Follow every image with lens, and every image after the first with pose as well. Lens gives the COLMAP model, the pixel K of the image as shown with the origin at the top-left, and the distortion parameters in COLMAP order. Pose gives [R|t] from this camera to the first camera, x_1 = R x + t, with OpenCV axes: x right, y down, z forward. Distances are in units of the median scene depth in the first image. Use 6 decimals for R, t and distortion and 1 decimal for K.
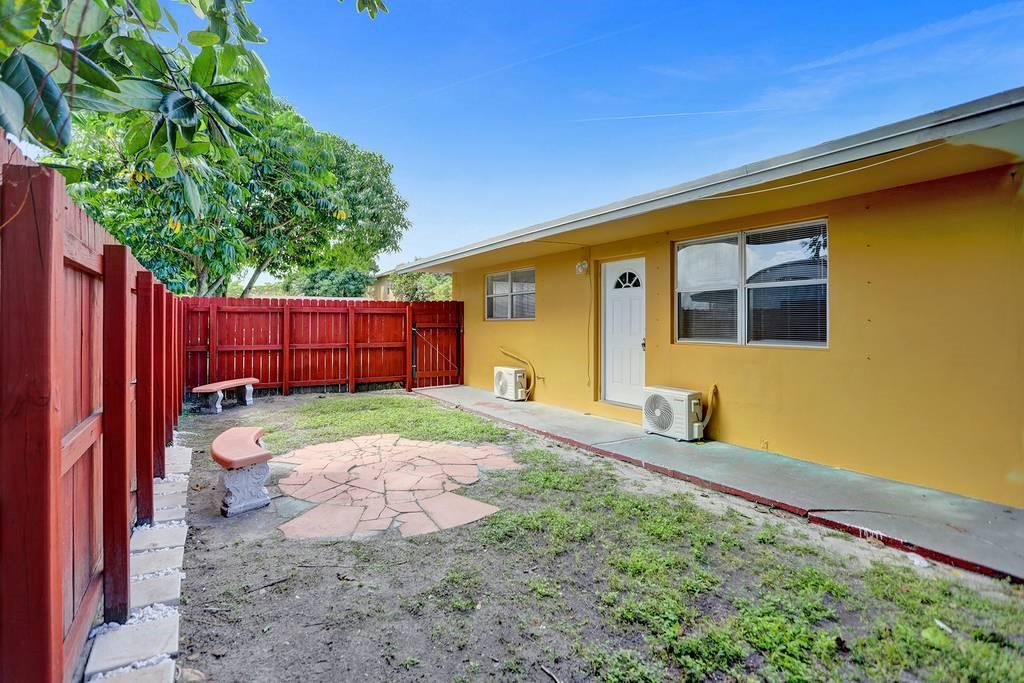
lens RADIAL K [[523.2, 0, 490.4], [0, 523.2, 314.8], [0, 0, 1]] dist [-0.060721, 0.009363]
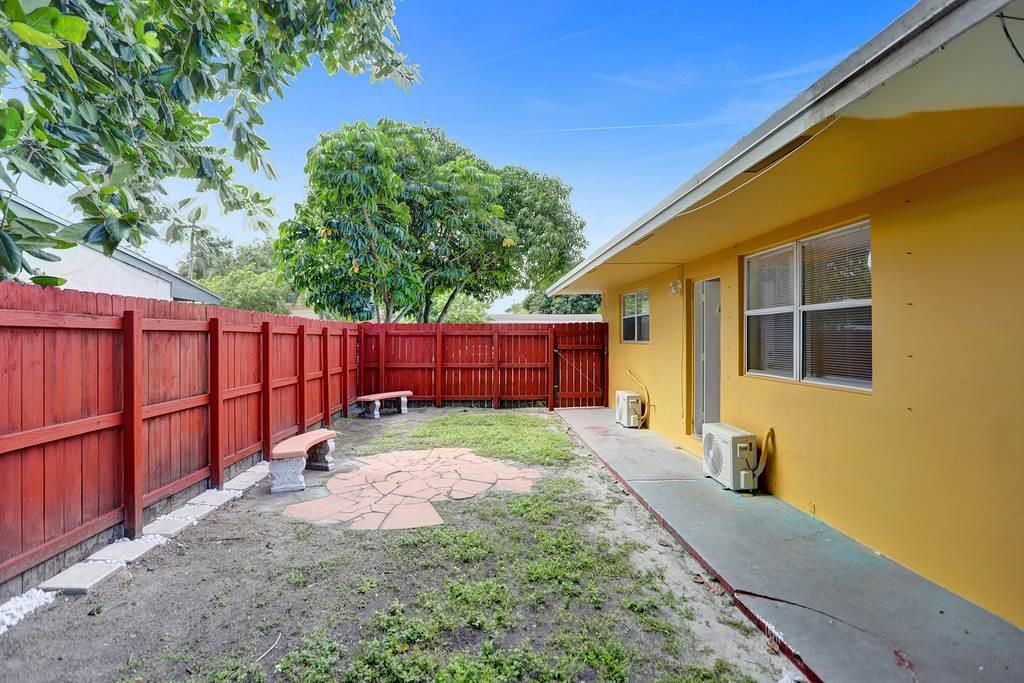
lens RADIAL K [[523.2, 0, 470.8], [0, 523.2, 333.5], [0, 0, 1]] dist [-0.060721, 0.009363]
pose [[0.864743, -0.006074, -0.502177, 0.392092], [0.010242, 0.999932, 0.005543, -0.022752], [0.502109, -0.009937, 0.864747, 0.045665]]
